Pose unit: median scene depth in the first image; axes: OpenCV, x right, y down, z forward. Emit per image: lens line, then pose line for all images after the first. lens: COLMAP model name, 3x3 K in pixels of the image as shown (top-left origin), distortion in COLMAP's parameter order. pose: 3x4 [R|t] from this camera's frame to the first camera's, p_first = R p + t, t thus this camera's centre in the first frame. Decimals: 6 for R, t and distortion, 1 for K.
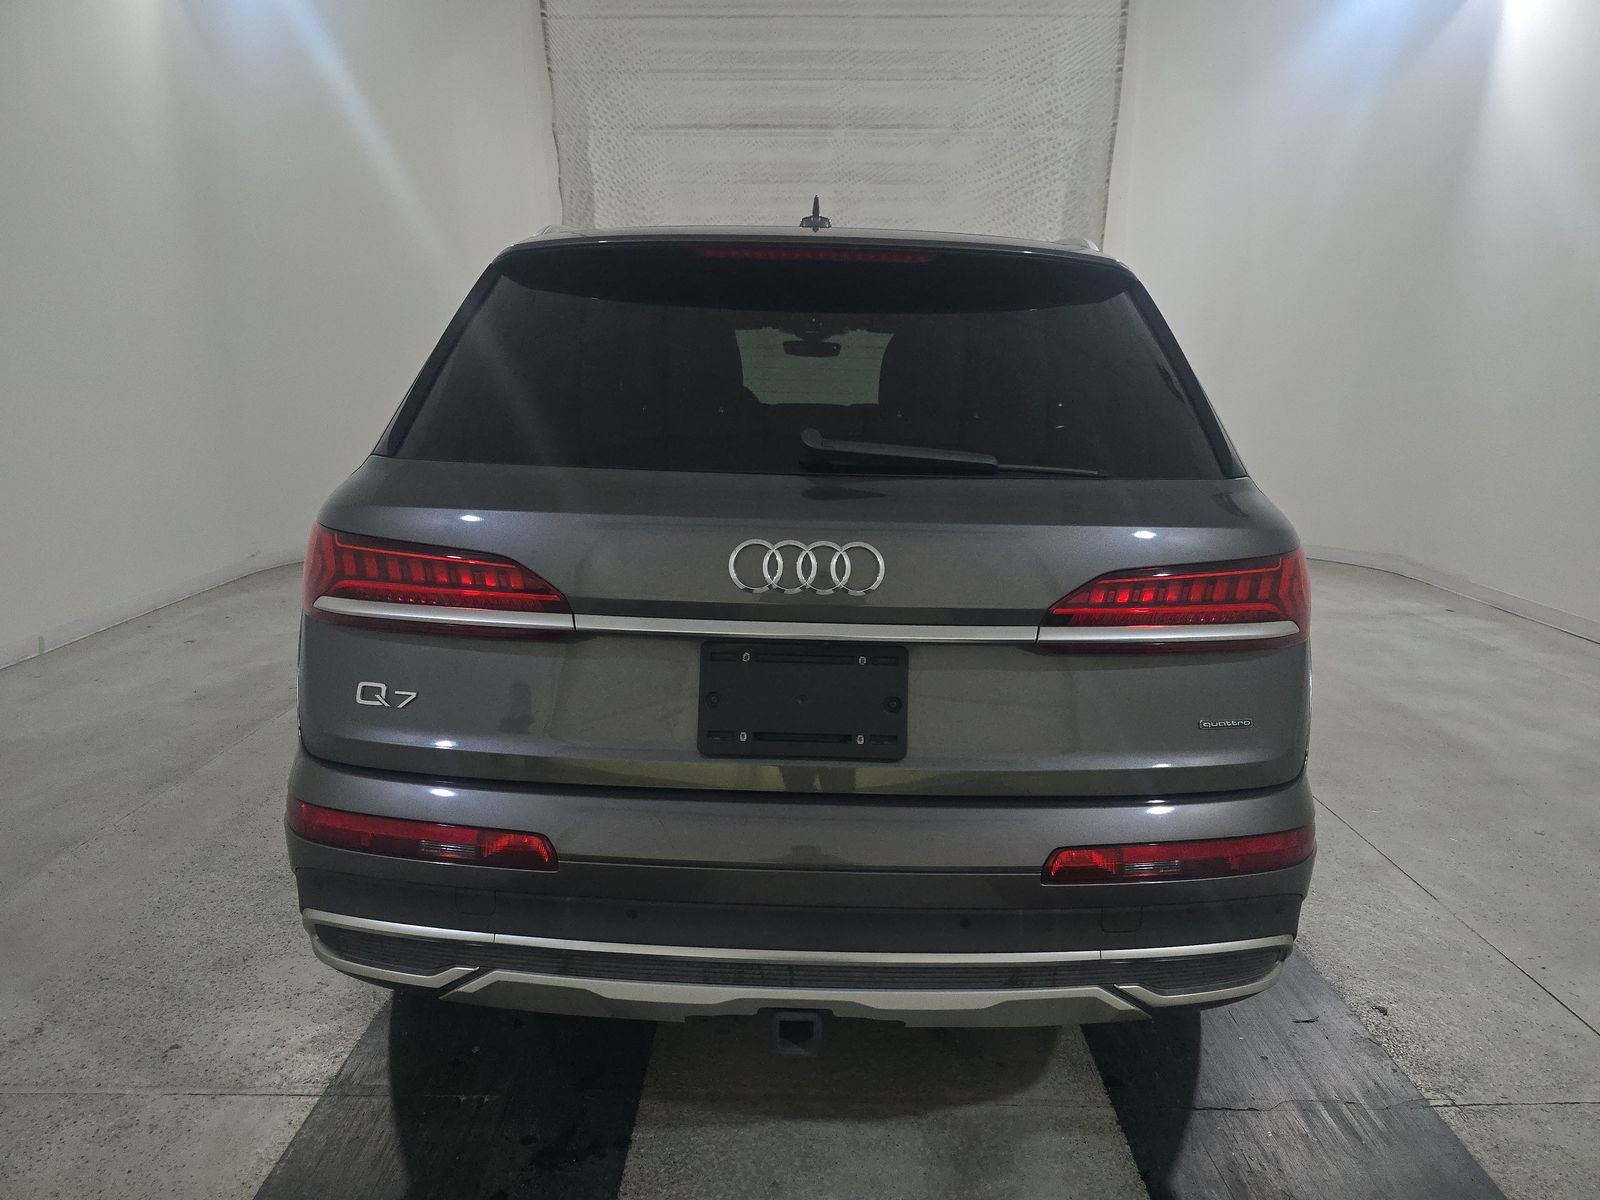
lens RADIAL K [[1113.5, 0, 793.6], [0, 1113.5, 599.1], [0, 0, 1]] dist [0.060891, -0.050818]
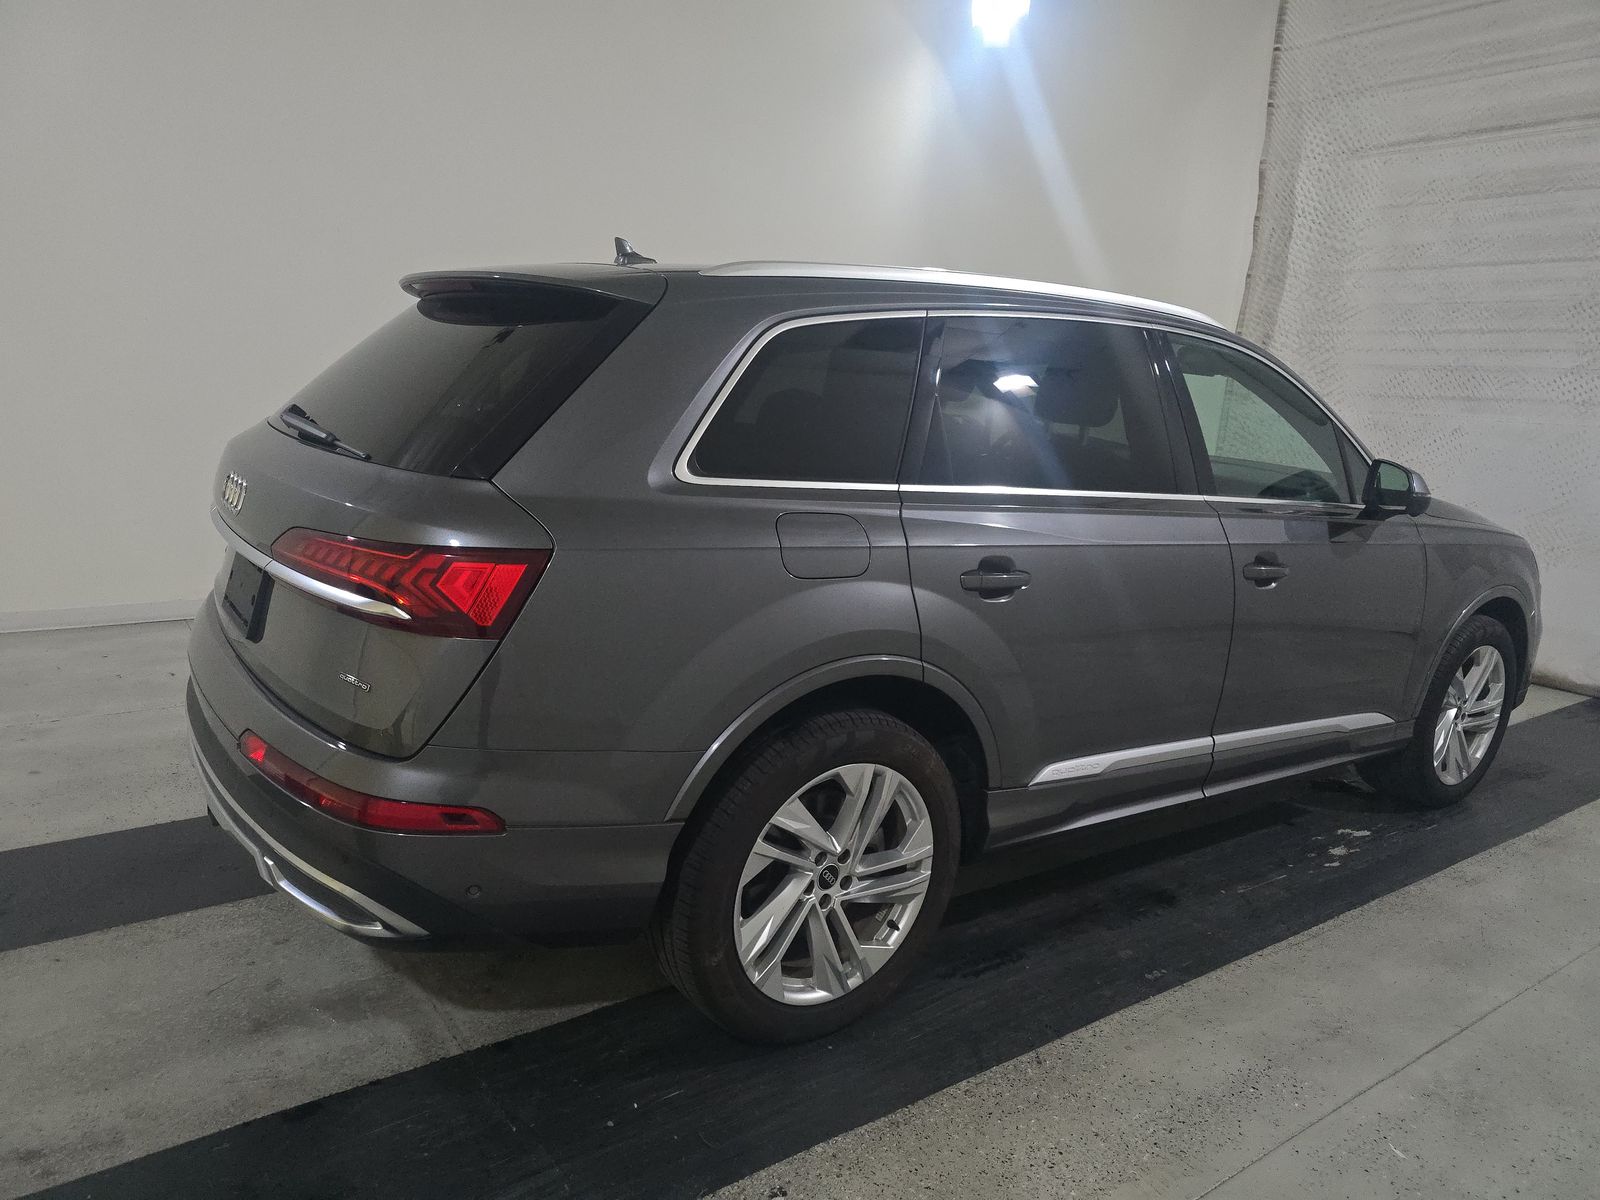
lens RADIAL K [[1098.1, 0, 796.8], [0, 1098.1, 574.8], [0, 0, 1]] dist [0.091340, -0.048994]
pose [[0.583857, 0.177437, -0.792229, 0.379173], [-0.226329, 0.972712, 0.051060, -0.037353], [0.779671, 0.149492, 0.608084, 0.160600]]
